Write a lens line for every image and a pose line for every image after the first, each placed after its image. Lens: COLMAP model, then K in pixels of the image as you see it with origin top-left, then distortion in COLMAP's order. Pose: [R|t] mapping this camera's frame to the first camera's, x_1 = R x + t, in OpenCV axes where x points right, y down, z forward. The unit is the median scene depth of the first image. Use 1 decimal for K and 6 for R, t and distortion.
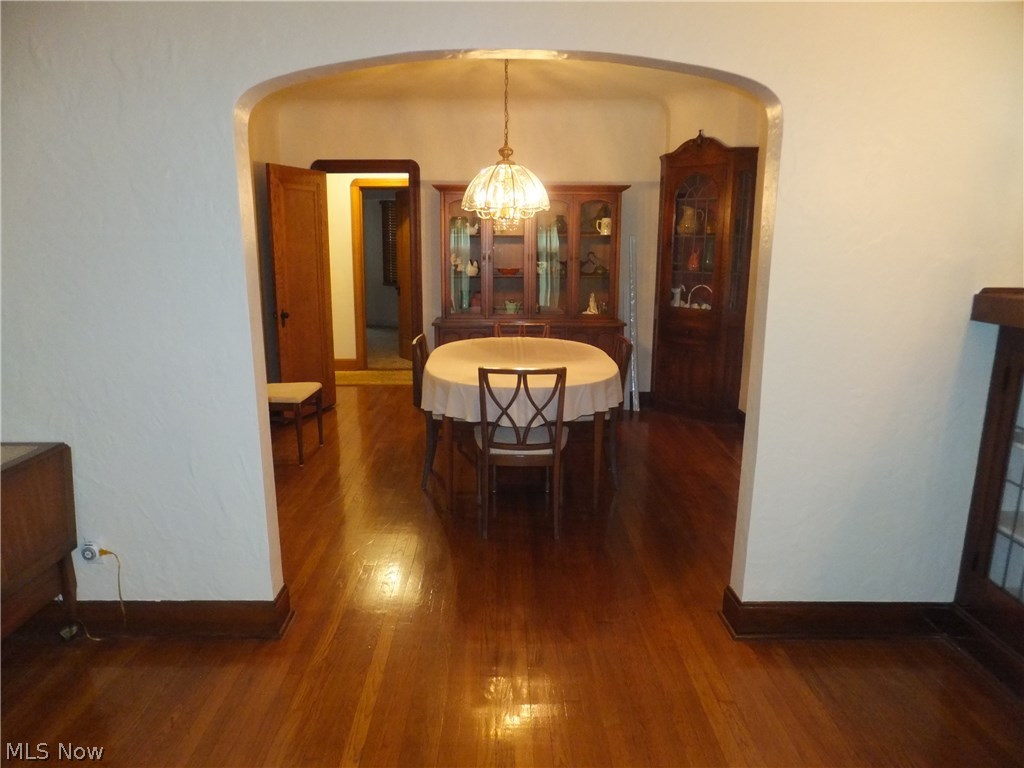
lens RADIAL K [[680.3, 0, 497.0], [0, 680.3, 384.9], [0, 0, 1]] dist [-0.015881, 0.001527]
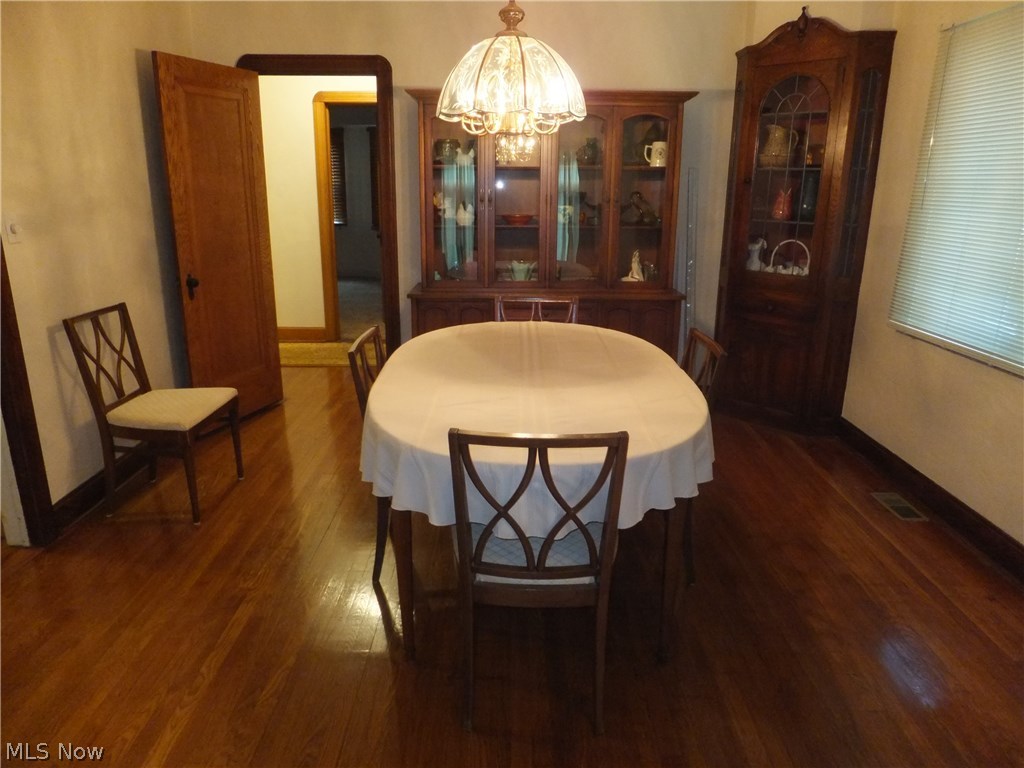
lens RADIAL K [[669.5, 0, 511.6], [0, 669.5, 369.2], [0, 0, 1]] dist [0.007002, 0.001703]
pose [[0.999985, 0.004339, 0.003322, 0.009623], [-0.004555, 0.997662, 0.068185, -0.062267], [-0.003018, -0.068199, 0.997667, 0.312498]]
